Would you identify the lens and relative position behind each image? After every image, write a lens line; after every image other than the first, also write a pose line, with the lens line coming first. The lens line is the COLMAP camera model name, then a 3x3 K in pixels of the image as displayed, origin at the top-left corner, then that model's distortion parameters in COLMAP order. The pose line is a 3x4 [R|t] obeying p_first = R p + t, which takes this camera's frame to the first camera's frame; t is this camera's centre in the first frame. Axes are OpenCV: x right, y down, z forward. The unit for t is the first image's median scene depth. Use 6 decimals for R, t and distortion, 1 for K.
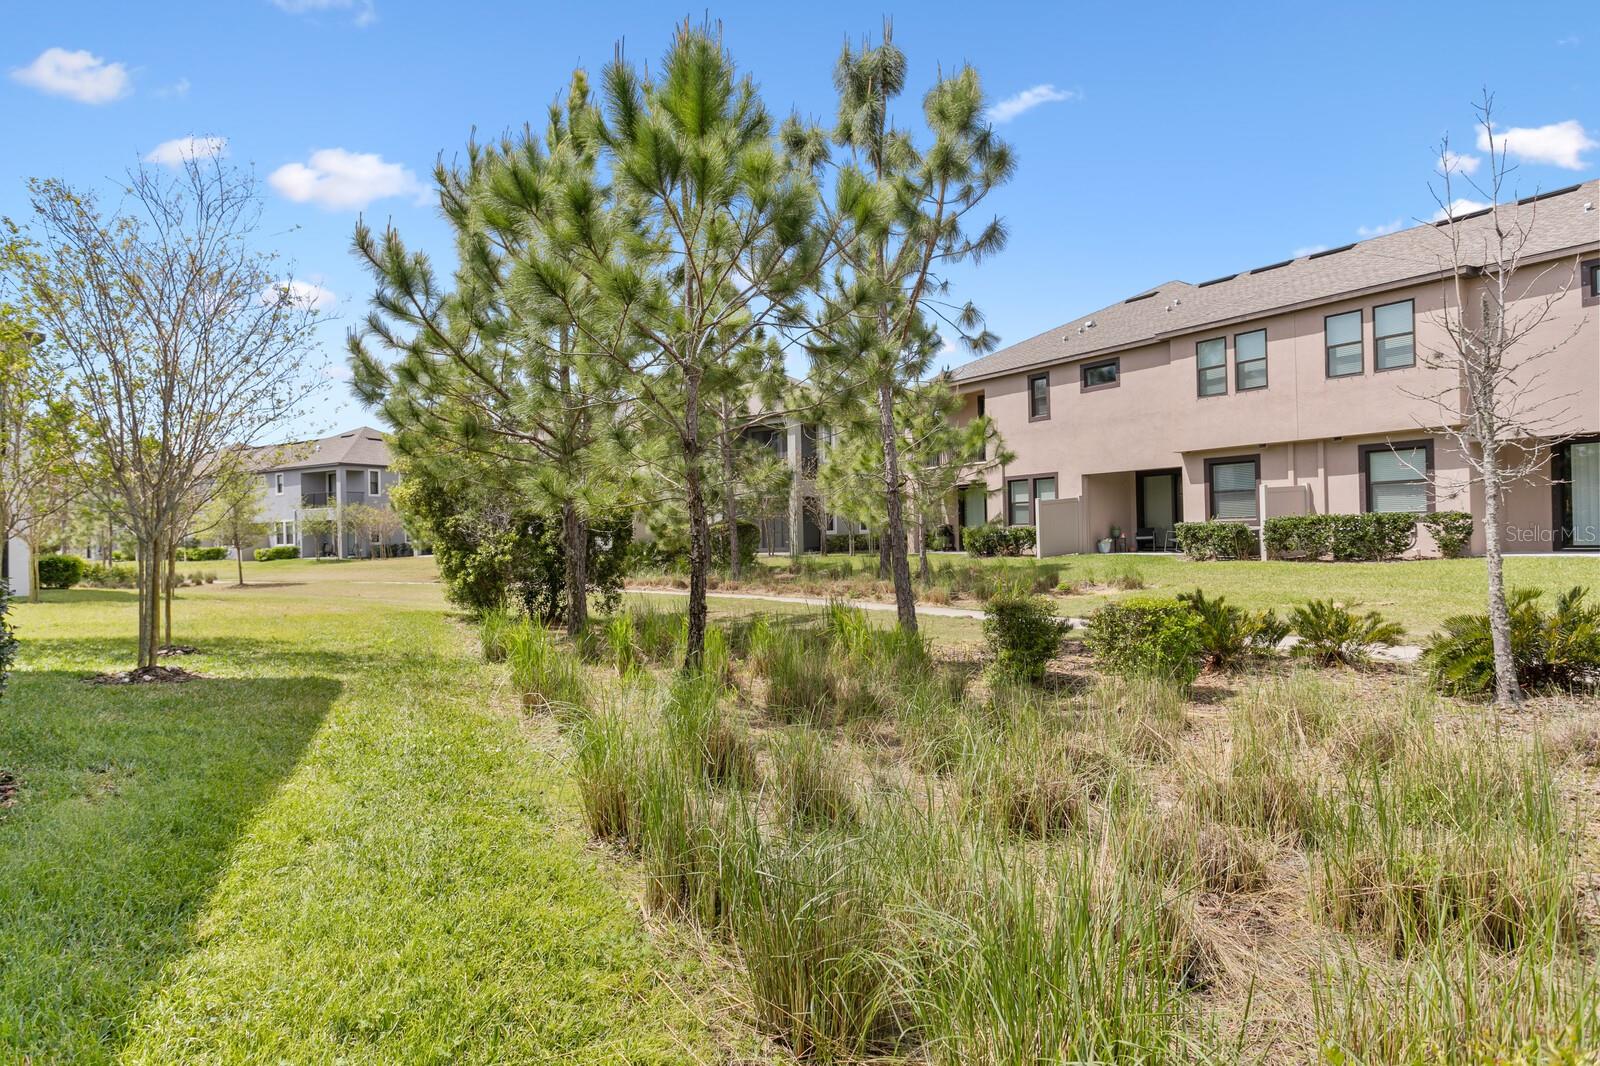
lens RADIAL K [[945.0, 0, 773.8], [0, 945.0, 533.4], [0, 0, 1]] dist [-0.004812, 0.005848]
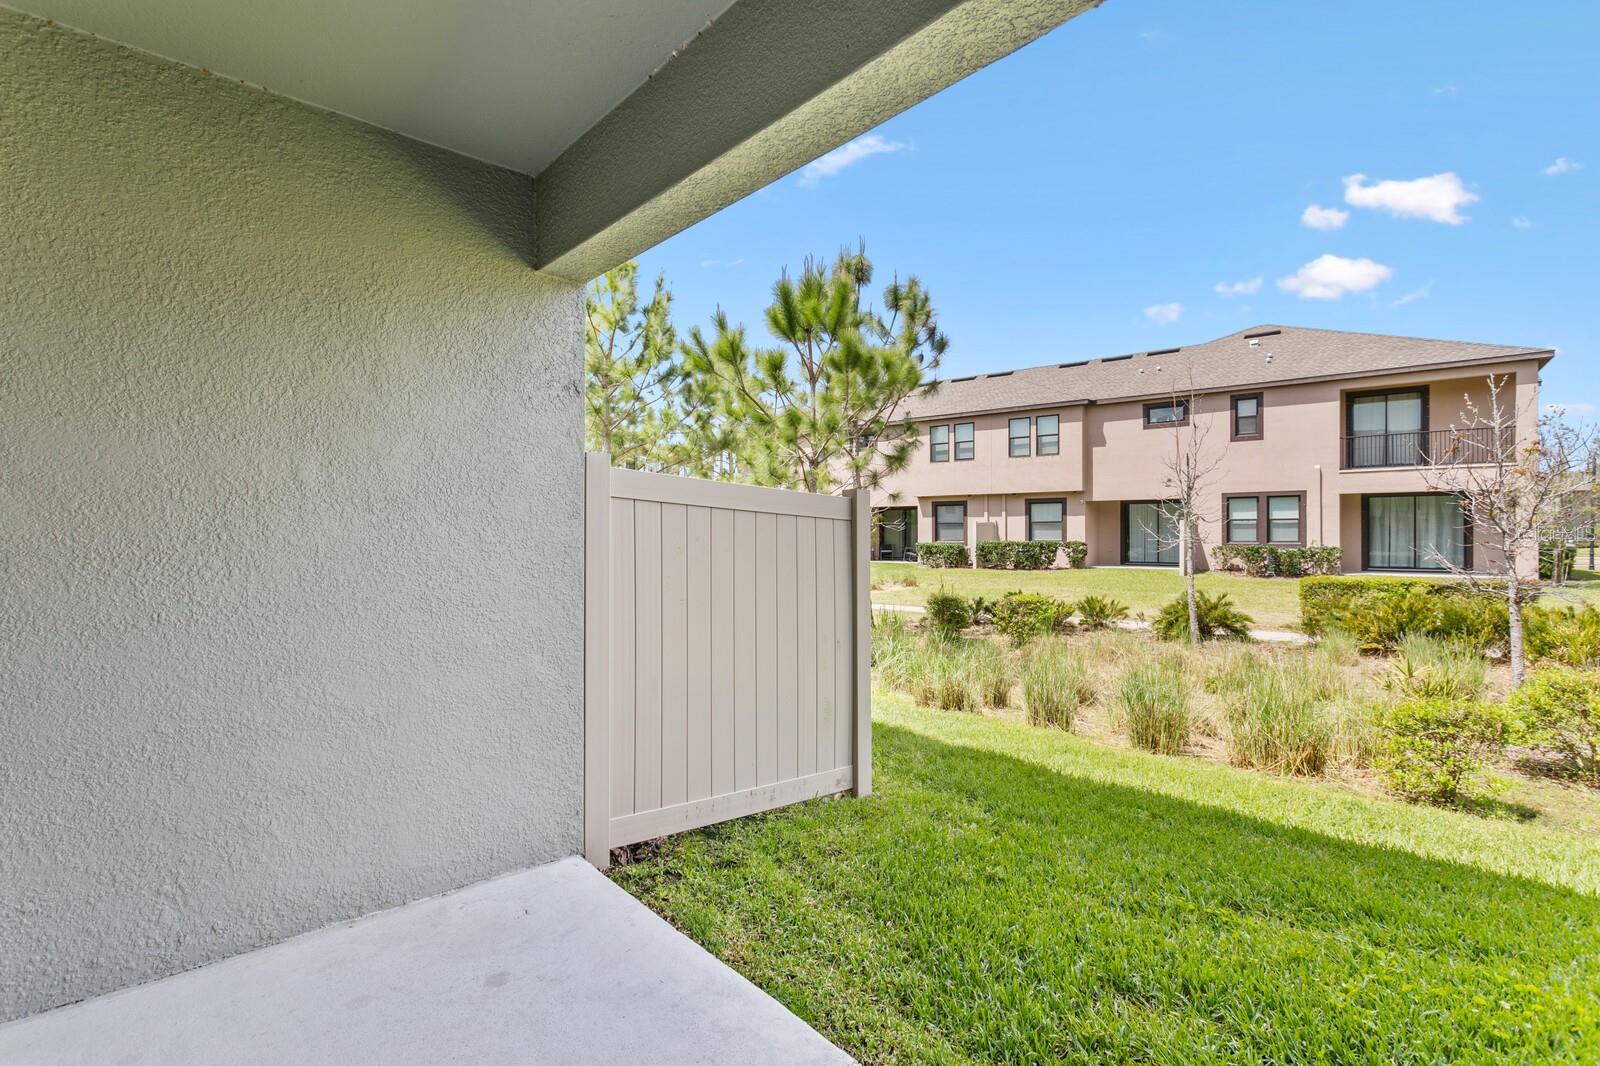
lens RADIAL K [[754.7, 0, 784.1], [0, 754.7, 535.0], [0, 0, 1]] dist [-0.000125, 0.001535]
pose [[0.940177, 0.023757, 0.339857, -0.195289], [-0.022729, 0.999717, -0.007006, -0.010237], [-0.339928, -0.001137, 0.940451, -0.084141]]
